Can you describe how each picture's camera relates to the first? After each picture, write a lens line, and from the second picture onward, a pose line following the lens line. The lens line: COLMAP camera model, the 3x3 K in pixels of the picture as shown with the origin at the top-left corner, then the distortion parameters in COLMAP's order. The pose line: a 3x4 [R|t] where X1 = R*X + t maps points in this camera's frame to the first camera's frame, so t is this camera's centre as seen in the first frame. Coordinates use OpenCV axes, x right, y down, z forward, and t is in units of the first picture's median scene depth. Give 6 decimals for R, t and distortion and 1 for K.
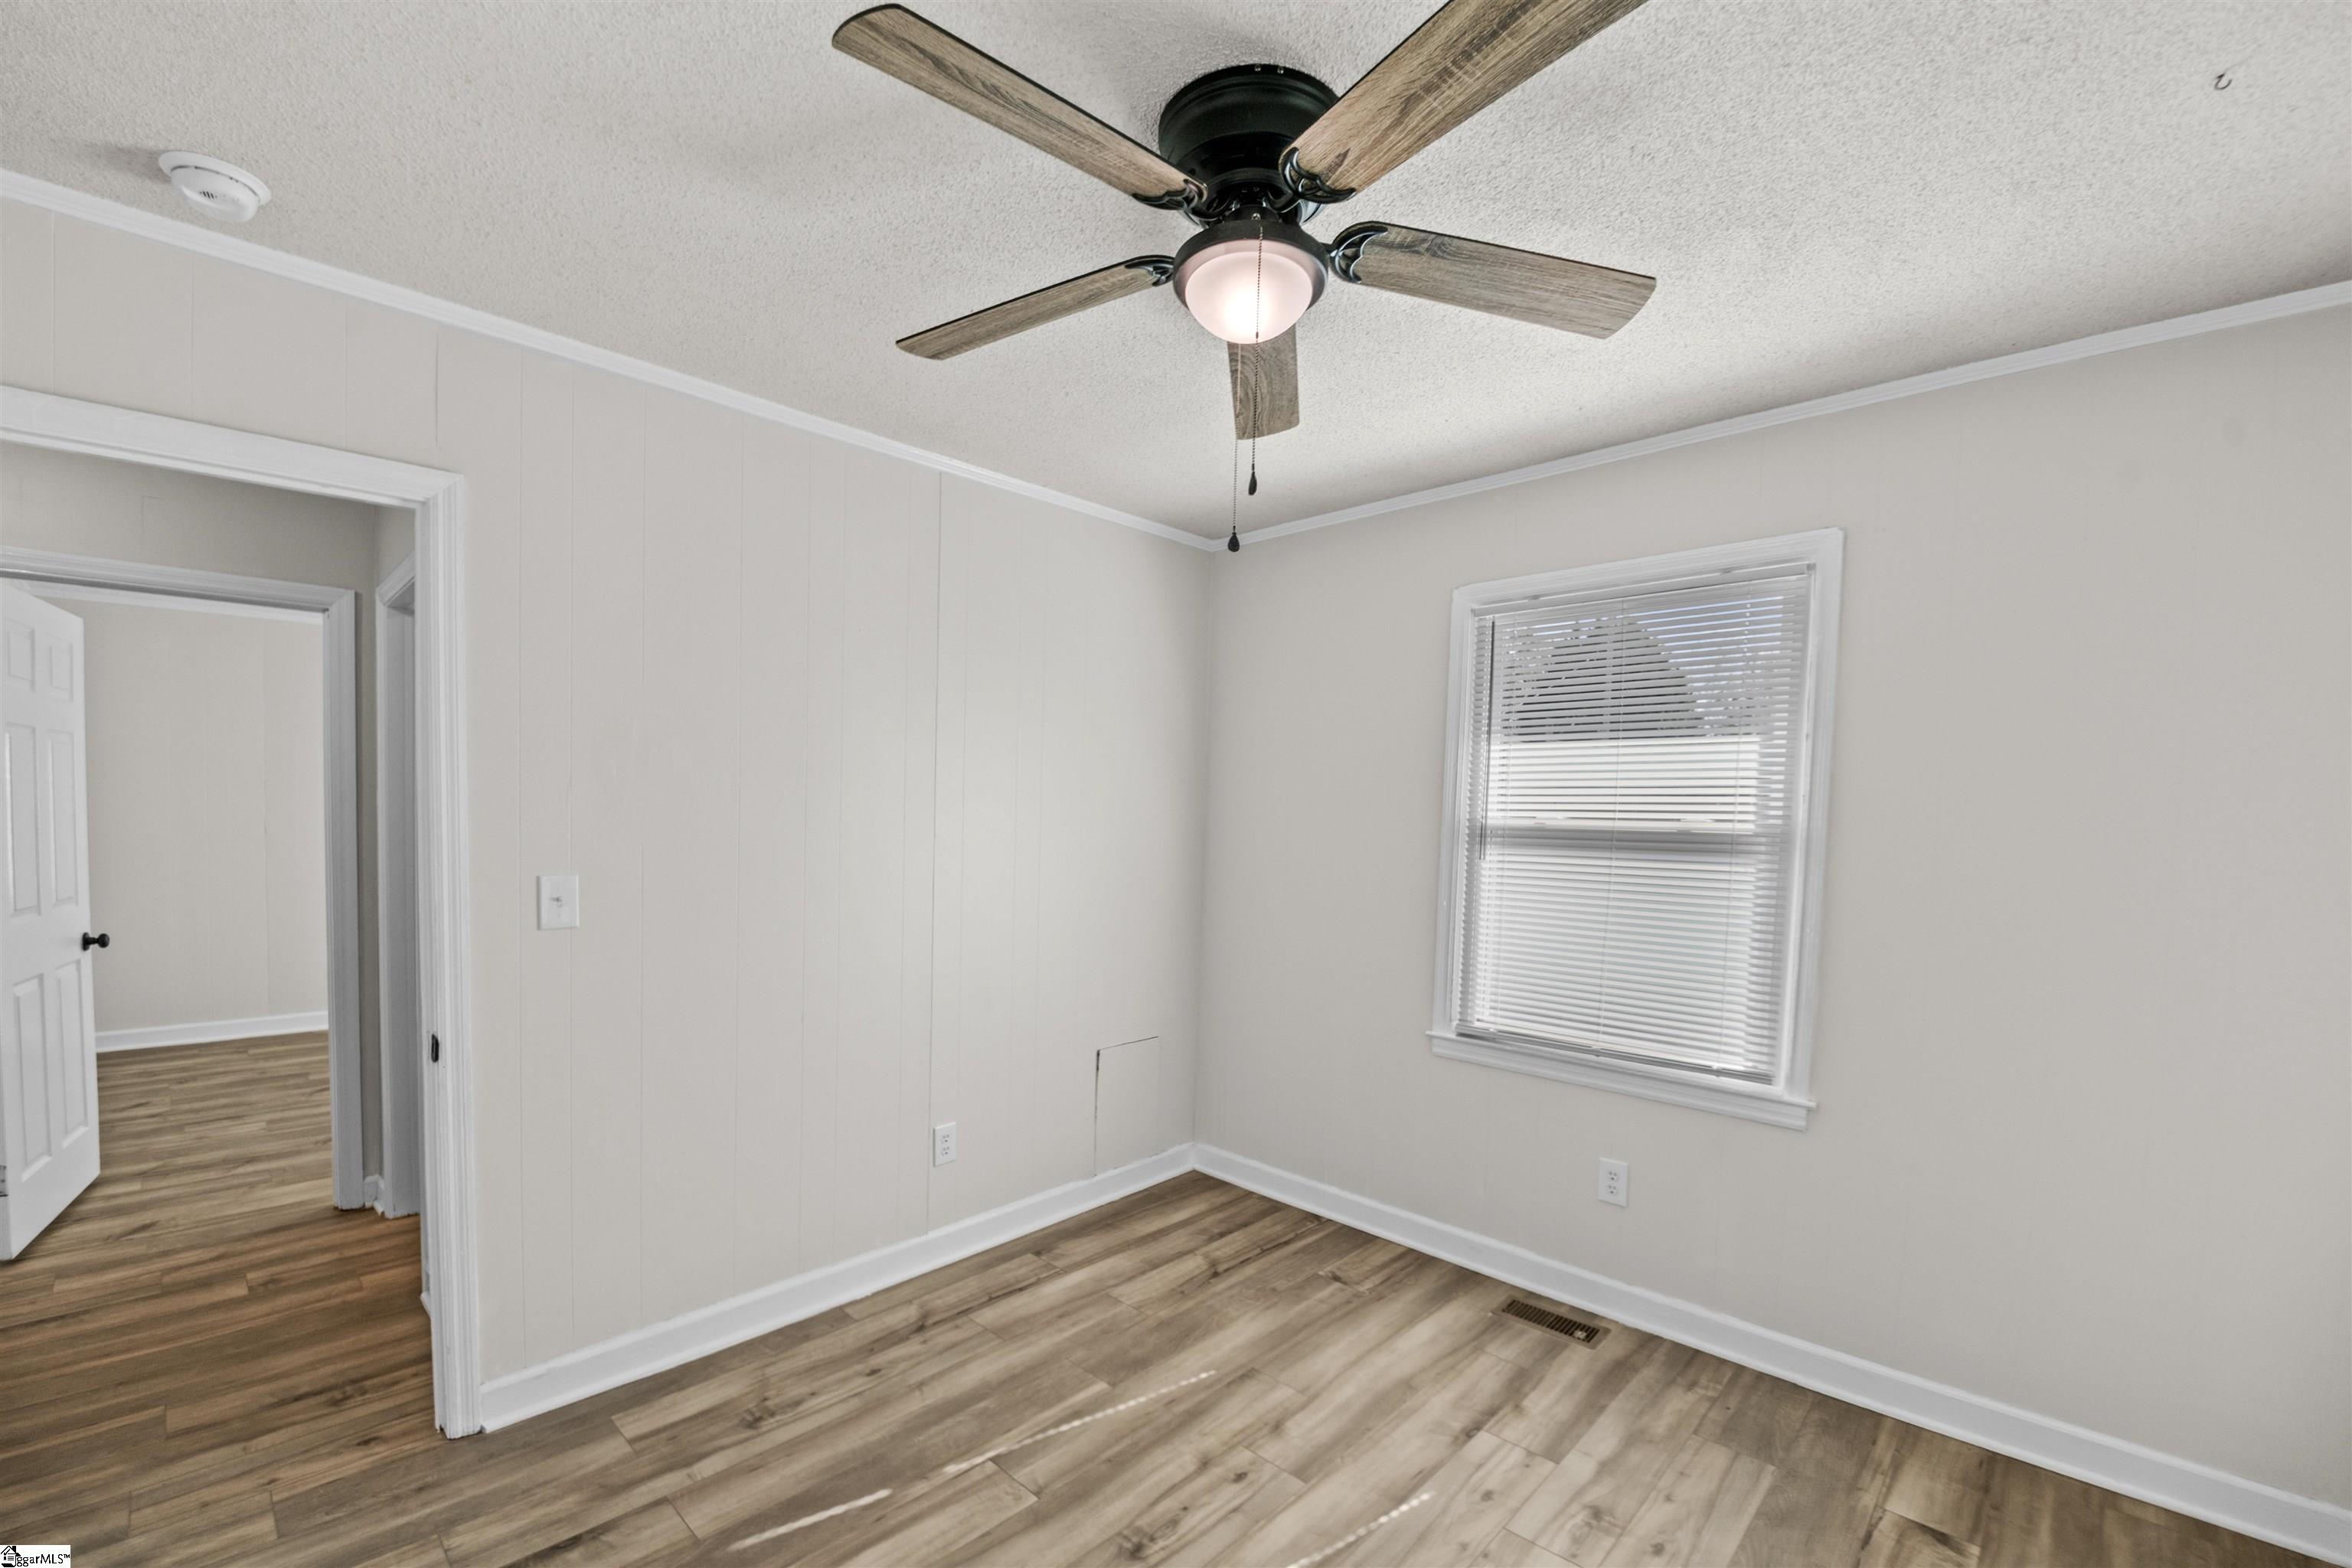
lens RADIAL K [[968.3, 0, 1108.5], [0, 968.3, 818.1], [0, 0, 1]] dist [-0.038204, -0.000169]
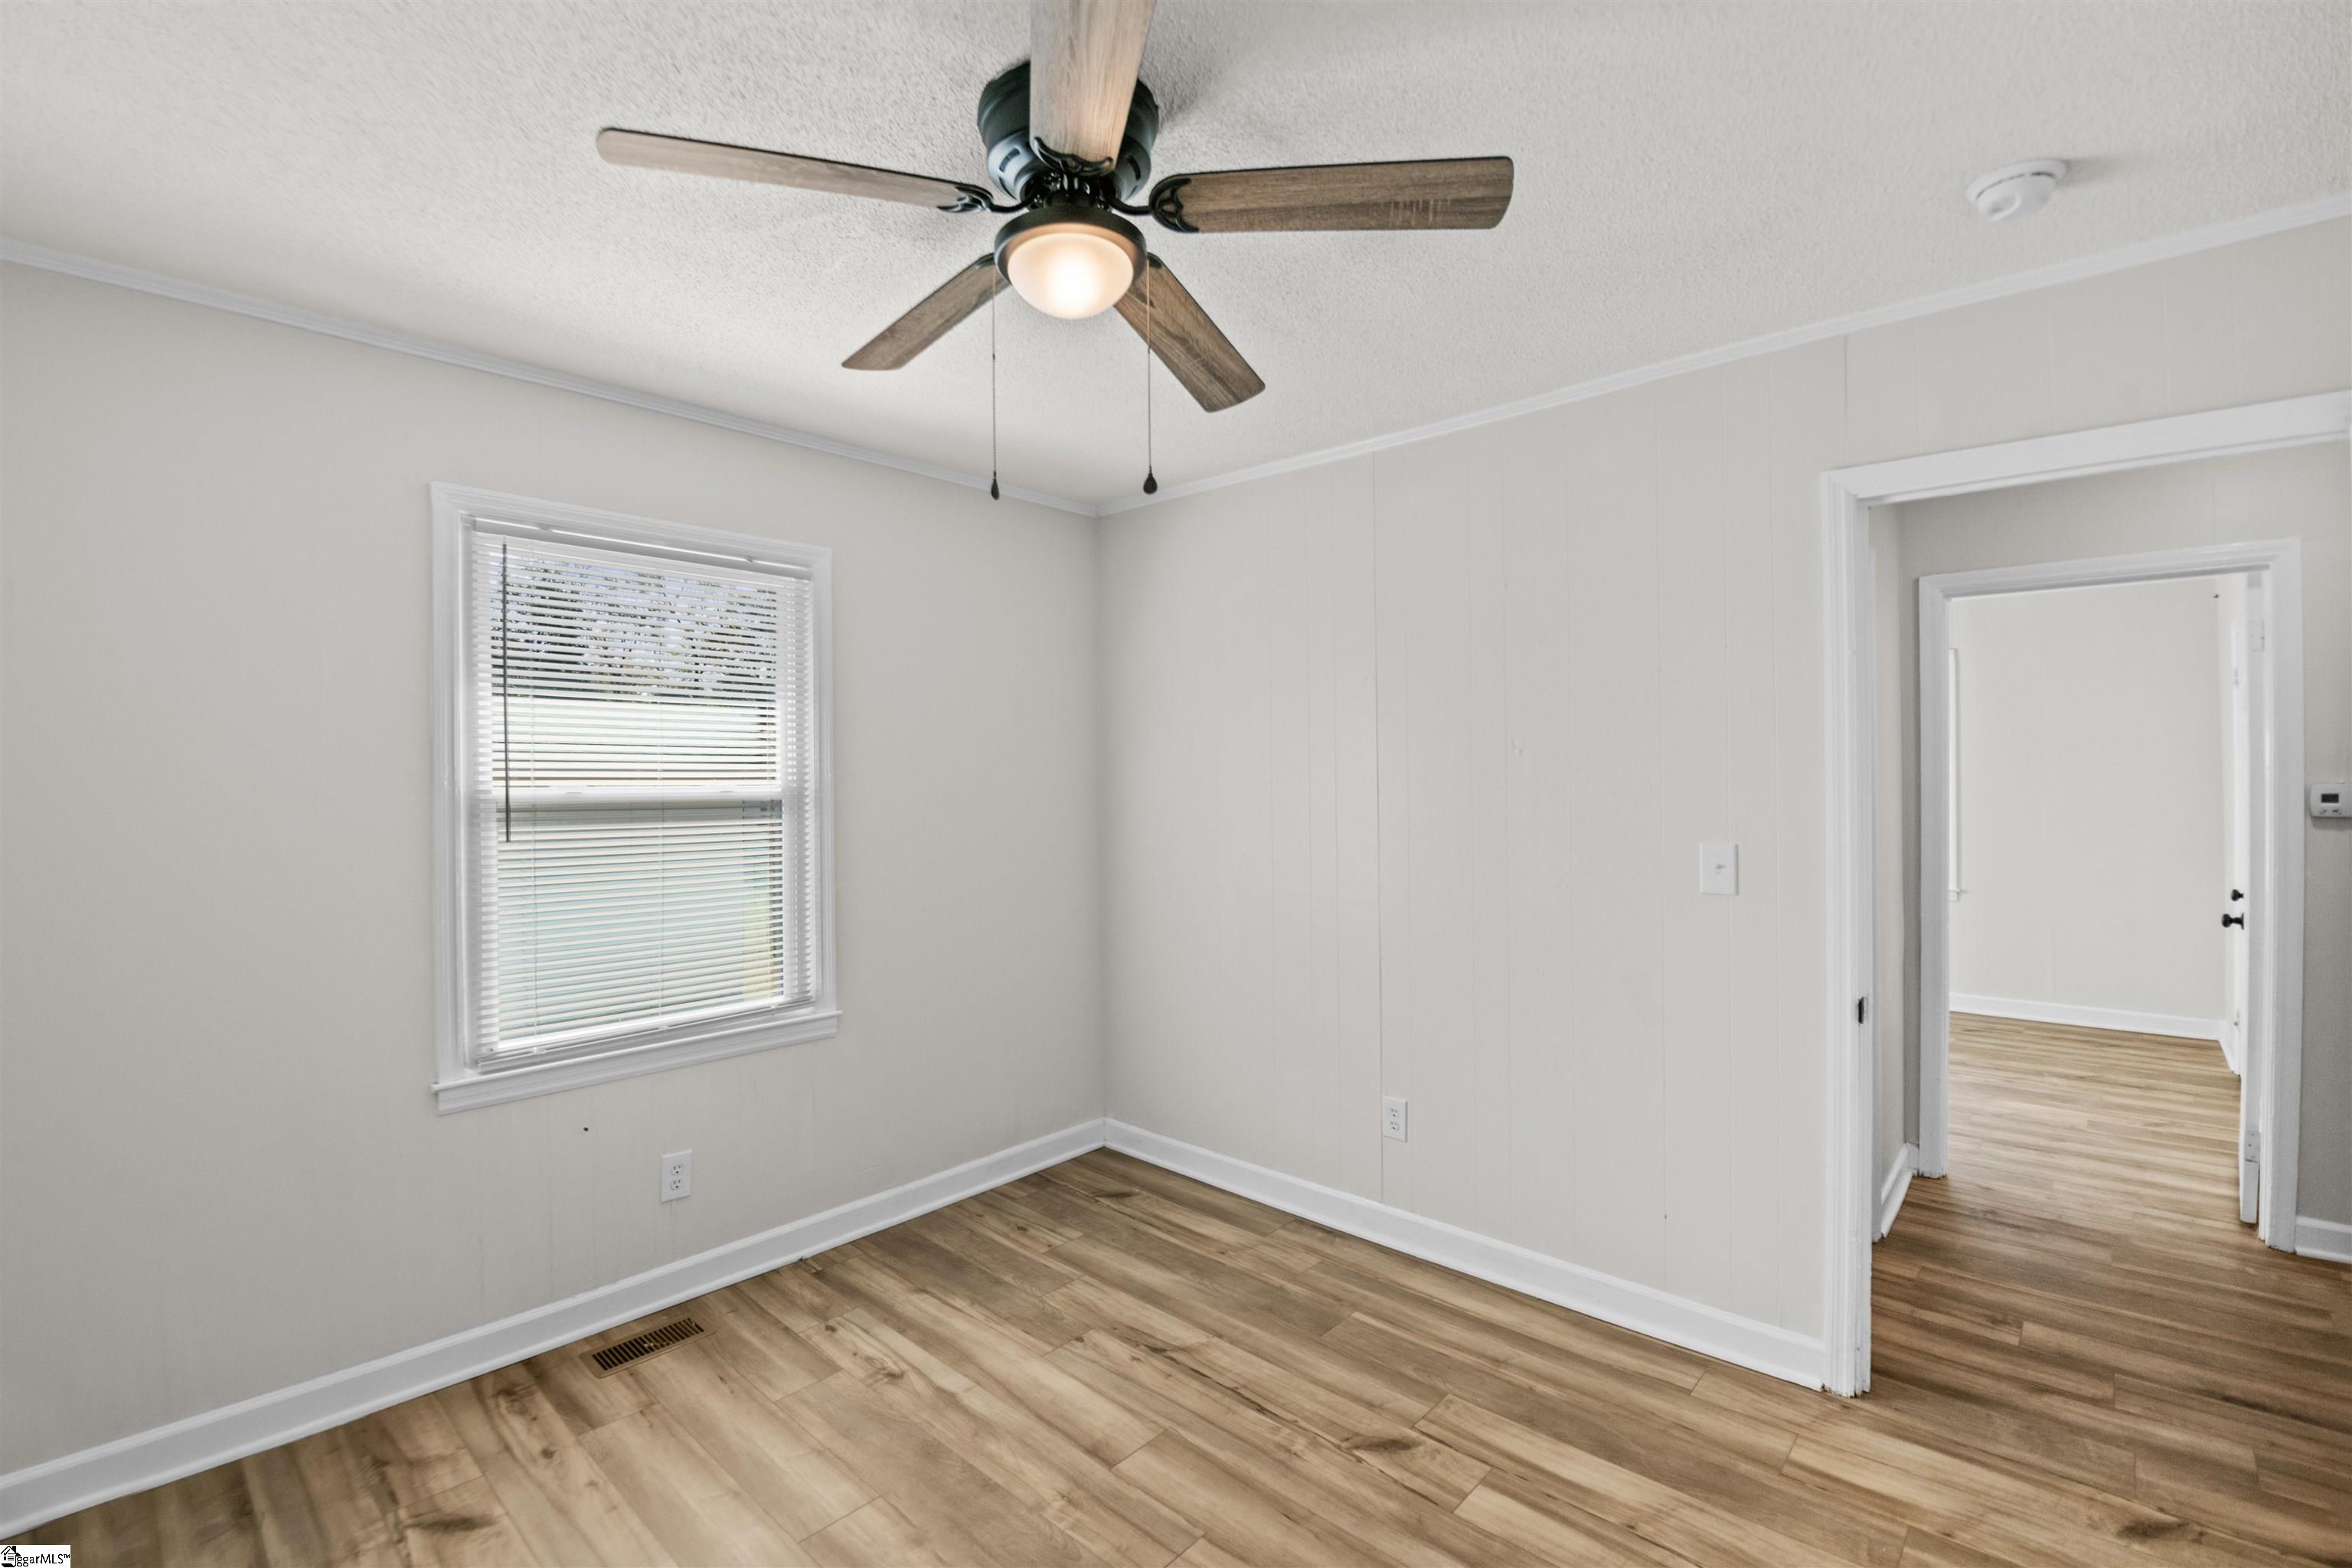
lens RADIAL K [[1056.2, 0, 1176.0], [0, 1056.2, 784.0], [0, 0, 1]] dist [-0.040582, -0.000214]
pose [[-0.047621, -0.029072, 0.998442, -1.855297], [0.024555, 0.999240, 0.030266, -0.068591], [-0.998564, 0.025958, -0.046871, 1.851174]]
